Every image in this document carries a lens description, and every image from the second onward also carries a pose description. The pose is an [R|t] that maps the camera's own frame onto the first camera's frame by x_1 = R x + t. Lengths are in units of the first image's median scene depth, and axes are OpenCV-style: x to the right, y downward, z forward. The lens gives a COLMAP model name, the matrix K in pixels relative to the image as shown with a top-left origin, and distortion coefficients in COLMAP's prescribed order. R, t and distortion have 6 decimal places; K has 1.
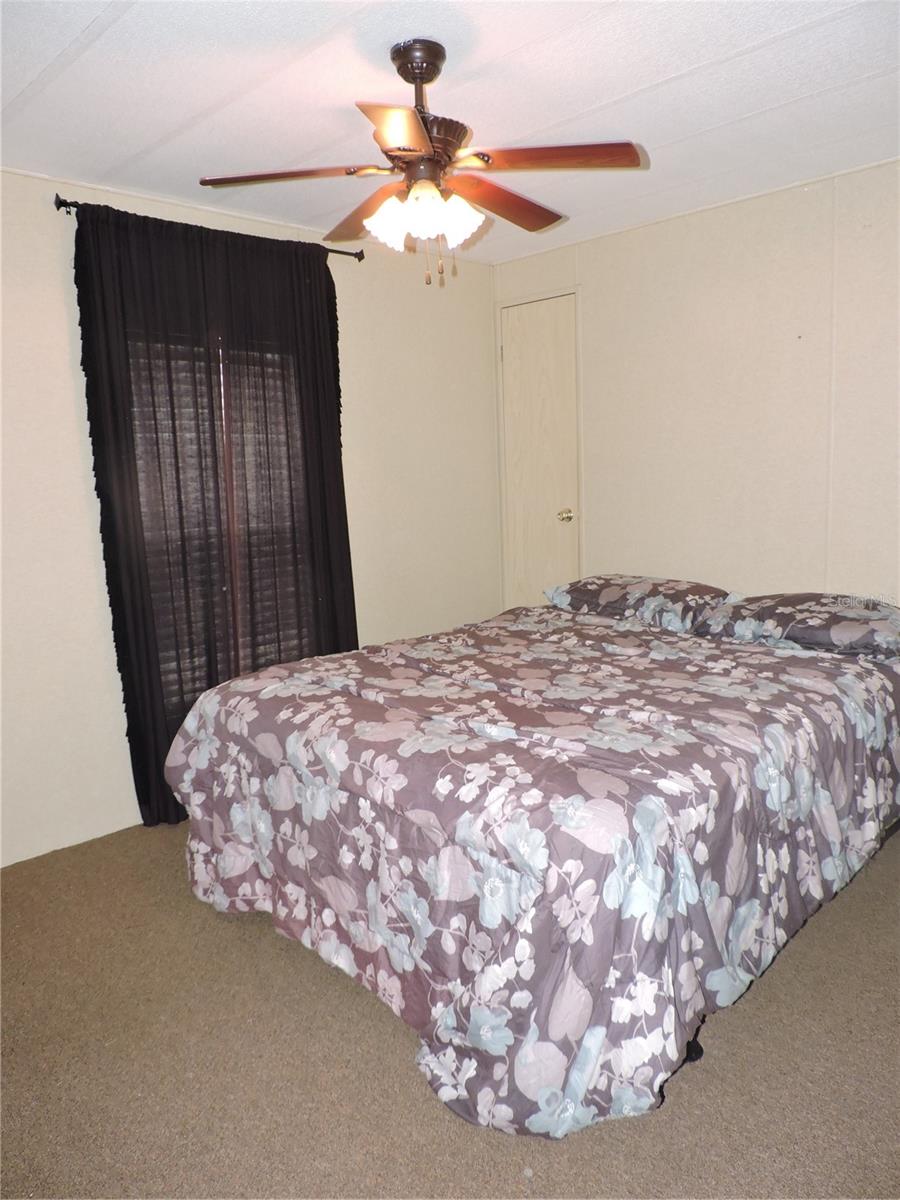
lens RADIAL K [[847.2, 0, 450.6], [0, 847.2, 602.3], [0, 0, 1]] dist [-0.021964, -0.000235]
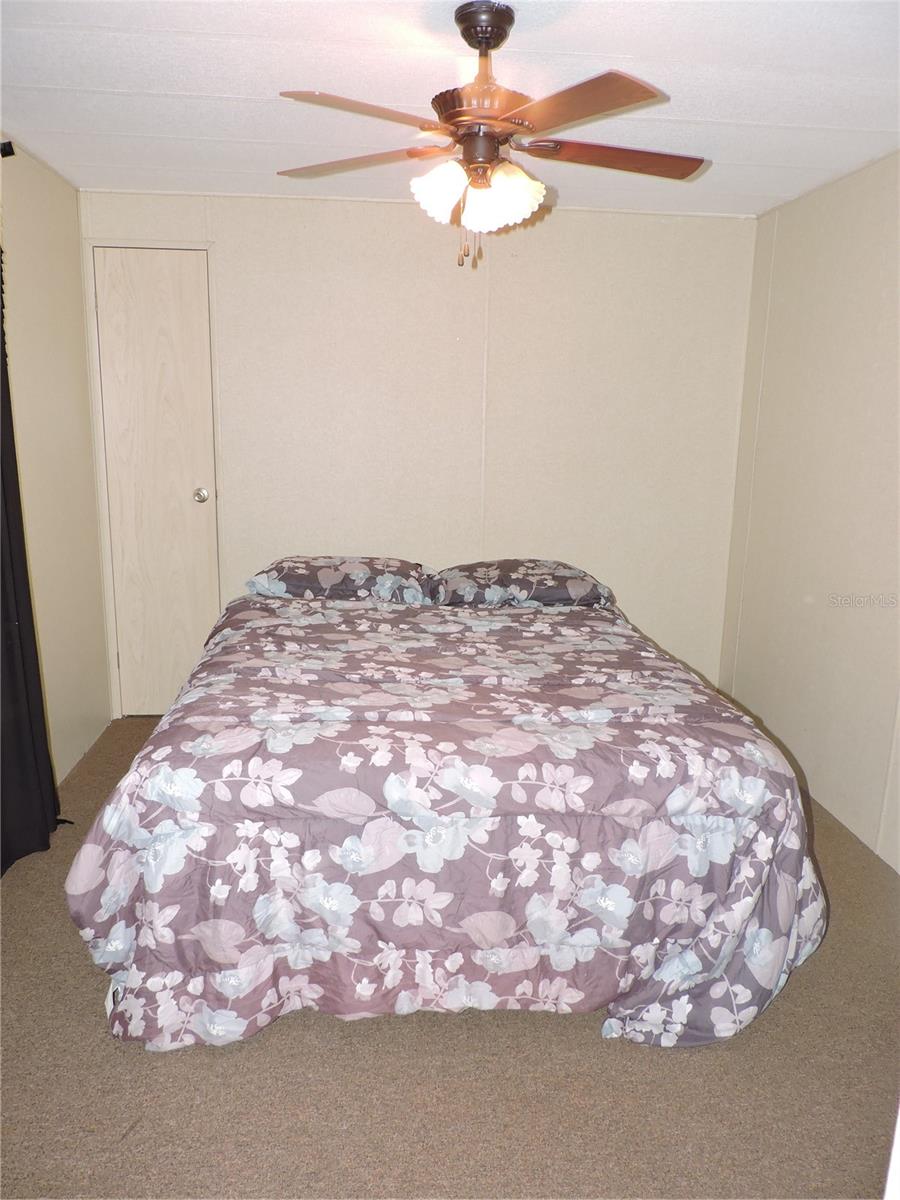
lens RADIAL K [[847.2, 0, 450.6], [0, 847.2, 598.3], [0, 0, 1]] dist [-0.021964, -0.000235]
pose [[0.626083, -0.118791, 0.770655, -0.735851], [0.083744, 0.992855, 0.085007, -0.085624], [-0.775247, 0.011316, 0.631557, 0.390562]]
